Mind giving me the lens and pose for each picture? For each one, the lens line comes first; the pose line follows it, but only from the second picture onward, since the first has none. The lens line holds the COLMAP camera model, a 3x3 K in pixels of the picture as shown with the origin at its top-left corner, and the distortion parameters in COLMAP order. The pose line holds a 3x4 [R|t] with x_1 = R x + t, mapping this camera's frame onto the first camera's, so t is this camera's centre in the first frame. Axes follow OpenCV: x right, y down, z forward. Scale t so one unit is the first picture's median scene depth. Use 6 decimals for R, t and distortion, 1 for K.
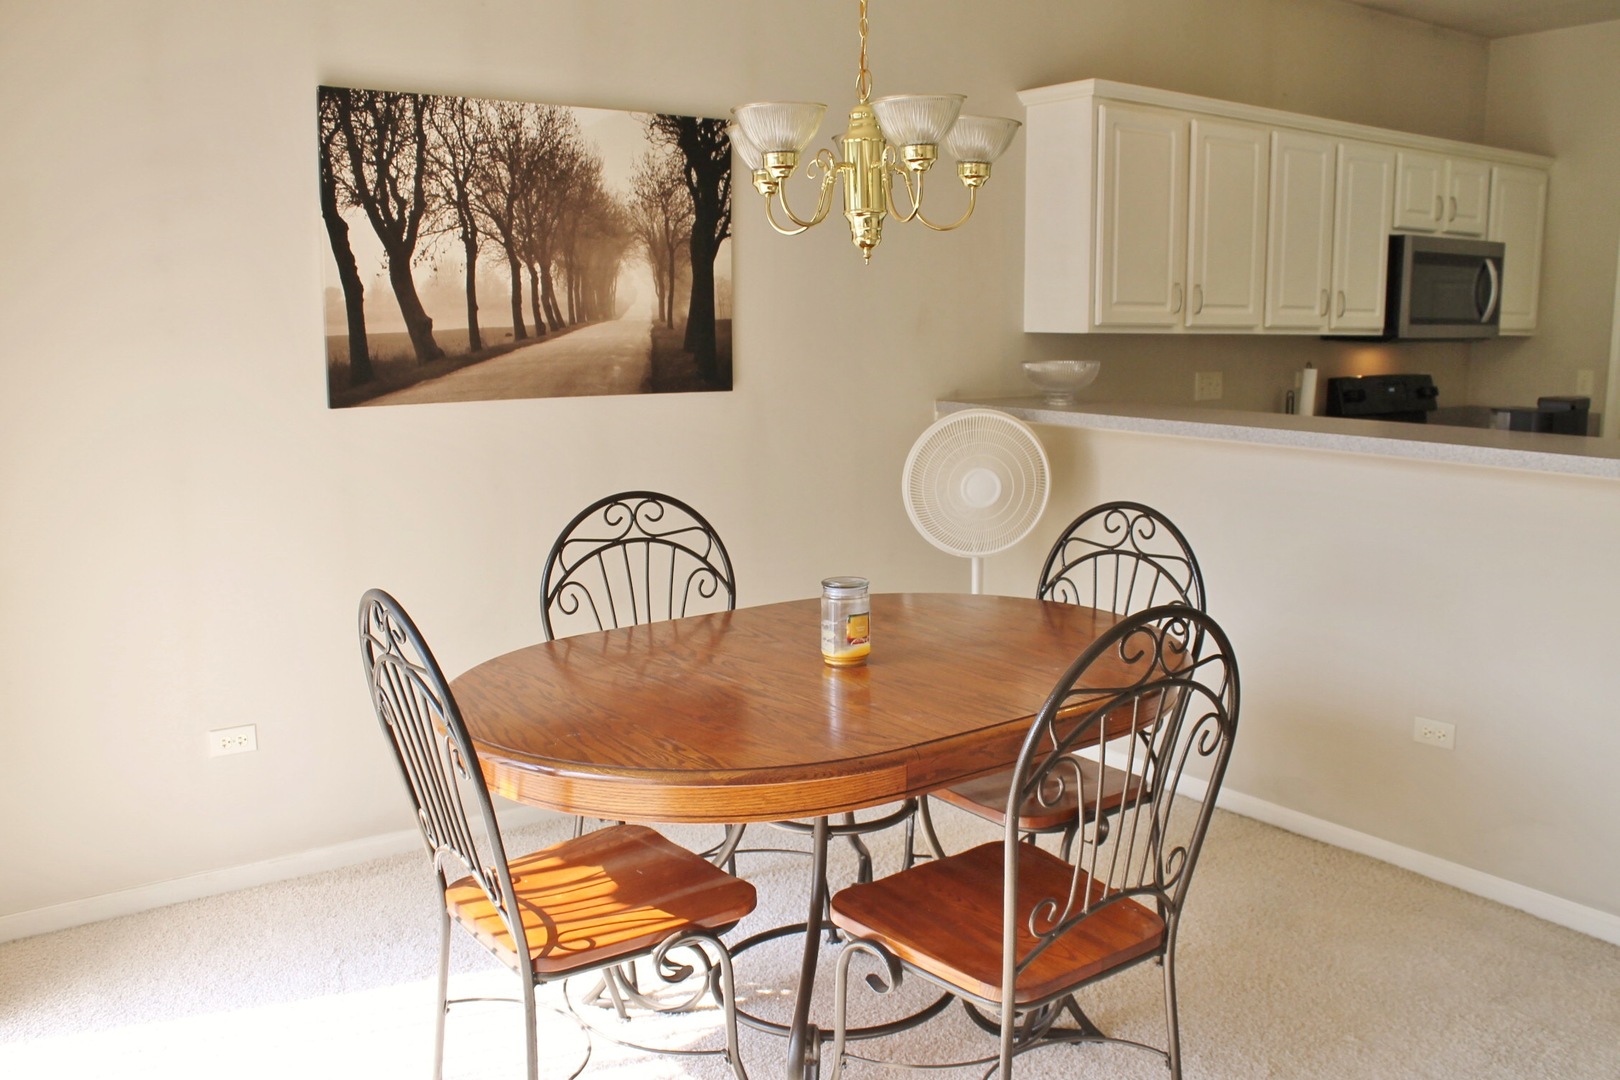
lens RADIAL K [[1372.7, 0, 810.0], [0, 1372.7, 540.0], [0, 0, 1]] dist [-0.135333, 0.006329]
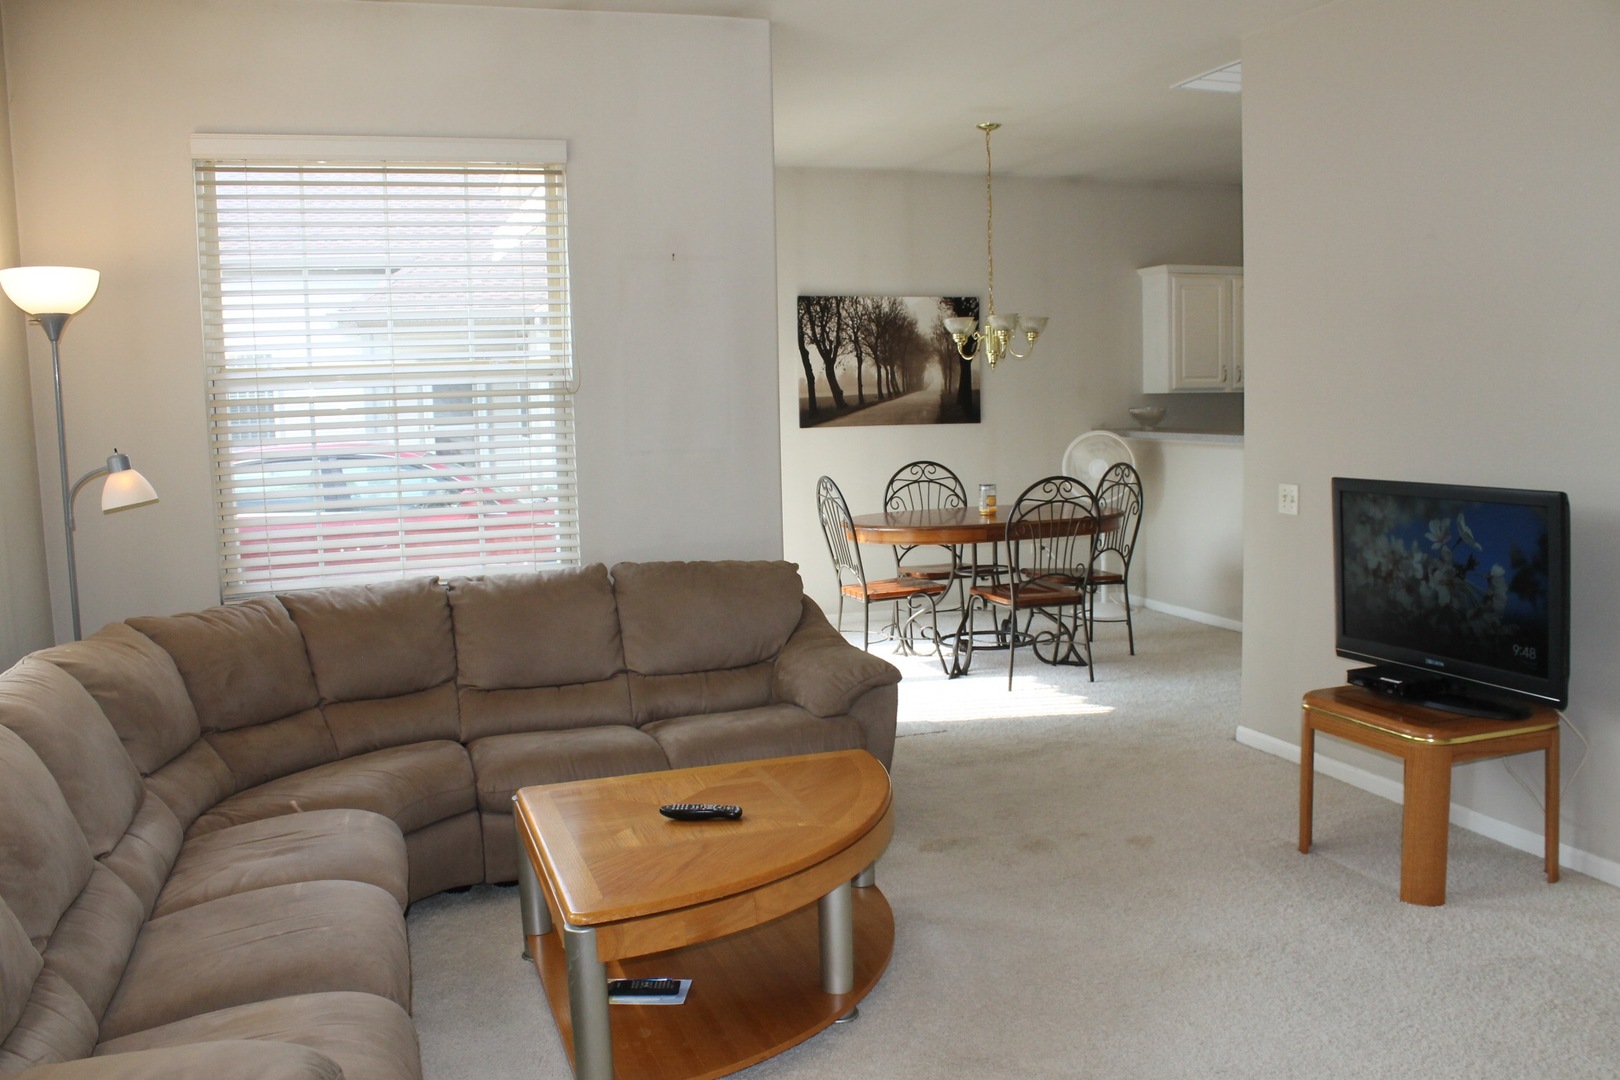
lens RADIAL K [[1372.7, 0, 810.0], [0, 1372.7, 540.0], [0, 0, 1]] dist [-0.135333, 0.006329]
pose [[0.957022, 0.012606, -0.289741, 0.357745], [-0.027206, 0.998551, -0.046420, 0.207075], [0.288736, 0.052308, 0.955979, -1.274381]]
